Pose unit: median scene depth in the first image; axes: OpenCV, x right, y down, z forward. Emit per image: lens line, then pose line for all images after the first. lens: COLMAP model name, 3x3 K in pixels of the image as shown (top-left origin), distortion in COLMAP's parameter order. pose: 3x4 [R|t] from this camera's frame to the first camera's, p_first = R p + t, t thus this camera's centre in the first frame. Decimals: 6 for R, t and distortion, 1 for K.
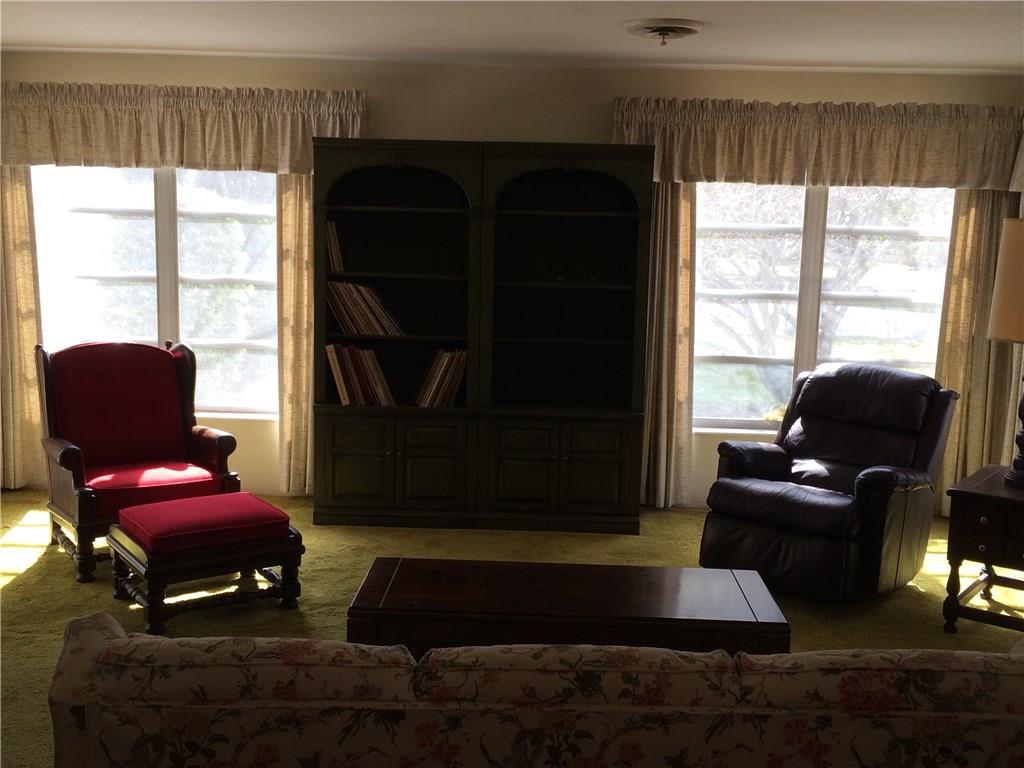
lens RADIAL K [[1102.6, 0, 511.8], [0, 1102.6, 387.4], [0, 0, 1]] dist [0.049134, 0.000000]
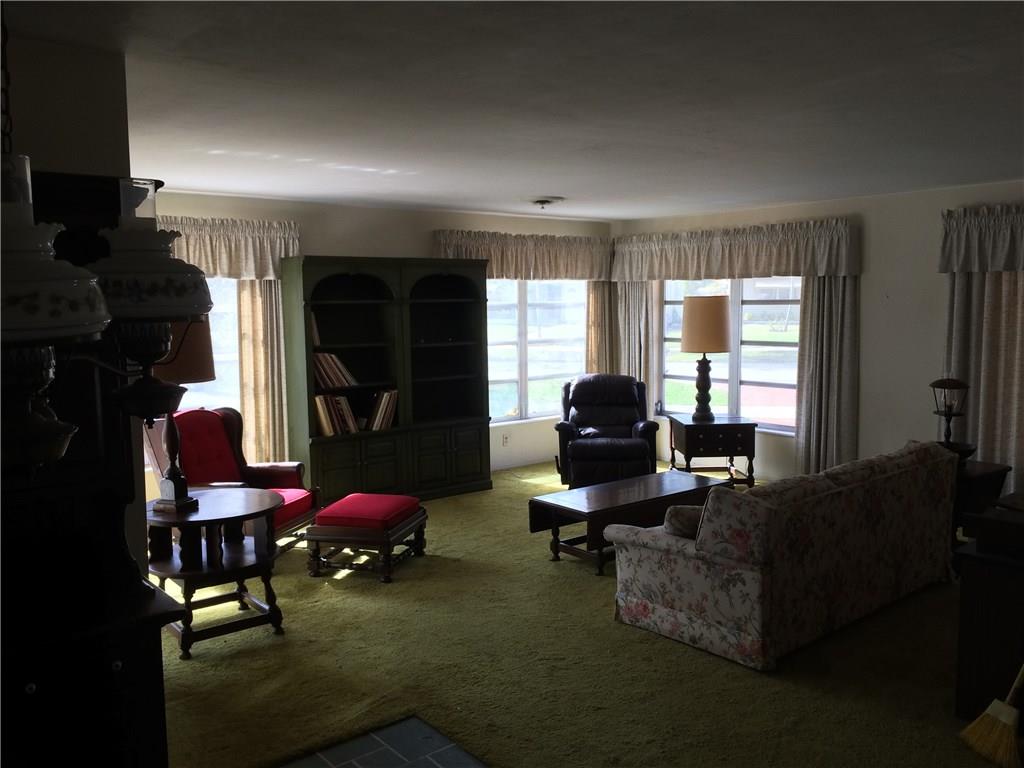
lens RADIAL K [[876.2, 0, 514.9], [0, 876.2, 380.3], [0, 0, 1]] dist [0.070725, -0.011034]
pose [[0.759353, -0.097051, 0.643400, -0.688402], [0.127507, 0.991837, -0.000876, -0.024264], [-0.638063, 0.082703, 0.765529, -0.053144]]
